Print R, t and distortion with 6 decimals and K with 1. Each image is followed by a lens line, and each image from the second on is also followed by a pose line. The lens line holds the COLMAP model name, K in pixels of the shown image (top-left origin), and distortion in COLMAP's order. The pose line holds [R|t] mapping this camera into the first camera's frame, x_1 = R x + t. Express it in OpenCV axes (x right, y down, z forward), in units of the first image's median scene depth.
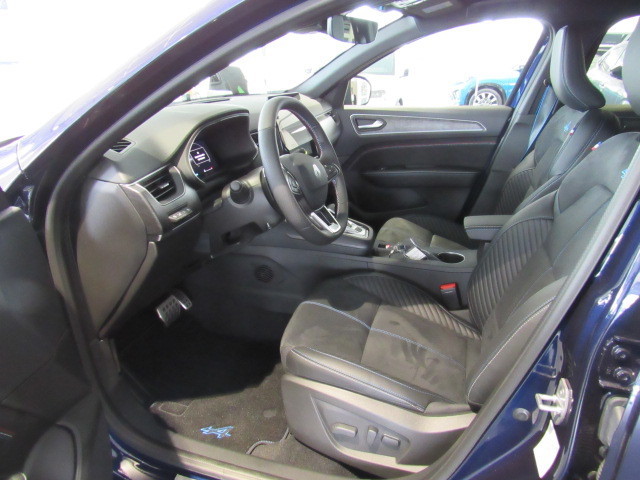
lens RADIAL K [[456.3, 0, 320.0], [0, 456.3, 240.0], [0, 0, 1]] dist [-0.018843, 0.001011]
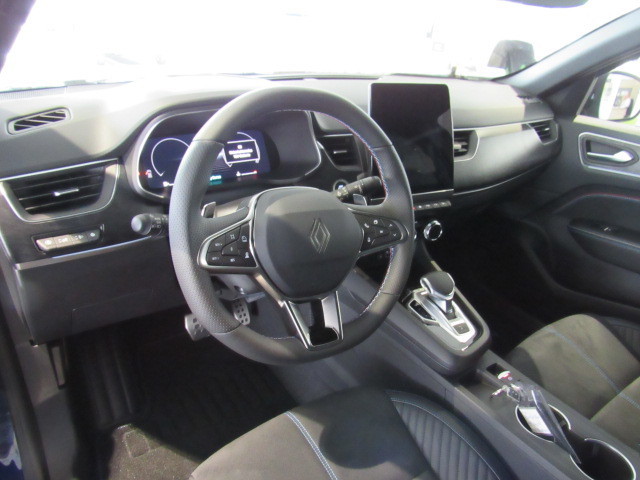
lens RADIAL K [[456.3, 0, 320.0], [0, 456.3, 240.0], [0, 0, 1]] dist [-0.018843, 0.001011]
pose [[0.799474, 0.324028, -0.505814, 0.221959], [-0.294841, 0.945301, 0.139550, -0.178156], [0.523364, 0.037568, 0.851280, 0.438002]]
